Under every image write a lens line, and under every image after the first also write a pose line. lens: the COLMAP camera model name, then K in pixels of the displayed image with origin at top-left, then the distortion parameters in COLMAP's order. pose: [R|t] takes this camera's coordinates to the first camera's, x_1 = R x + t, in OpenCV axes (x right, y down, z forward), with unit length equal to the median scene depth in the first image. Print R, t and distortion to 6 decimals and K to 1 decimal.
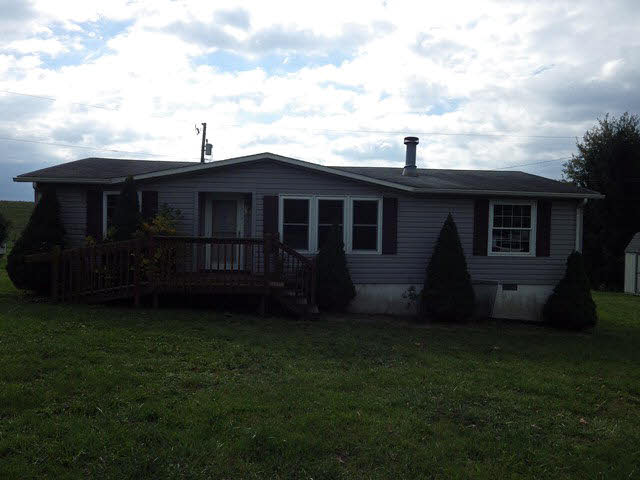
lens RADIAL K [[504.4, 0, 320.0], [0, 504.4, 239.5], [0, 0, 1]] dist [-0.008422, -0.004433]
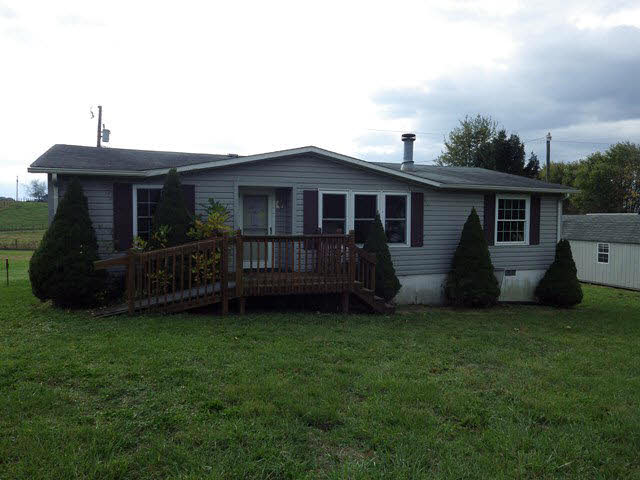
lens RADIAL K [[503.1, 0, 321.2], [0, 503.1, 240.9], [0, 0, 1]] dist [0.005089, 0.000363]
pose [[0.954168, -0.026422, 0.298104, -0.361995], [0.020225, 0.999511, 0.023855, -0.011620], [-0.298589, -0.016732, 0.954235, 0.063047]]
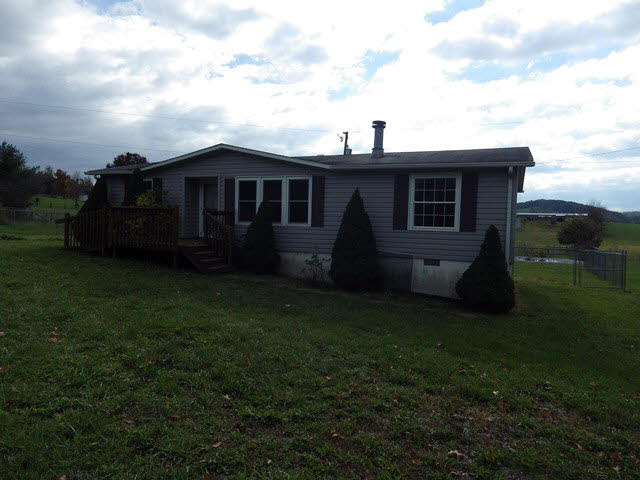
lens RADIAL K [[463.6, 0, 319.6], [0, 463.6, 238.7], [0, 0, 1]] dist [0.024192, -0.007515]
pose [[0.875660, 0.020785, -0.482481, 0.635775], [-0.024922, 0.999687, -0.002166, 0.057470], [0.482285, 0.013921, 0.875904, 0.104965]]
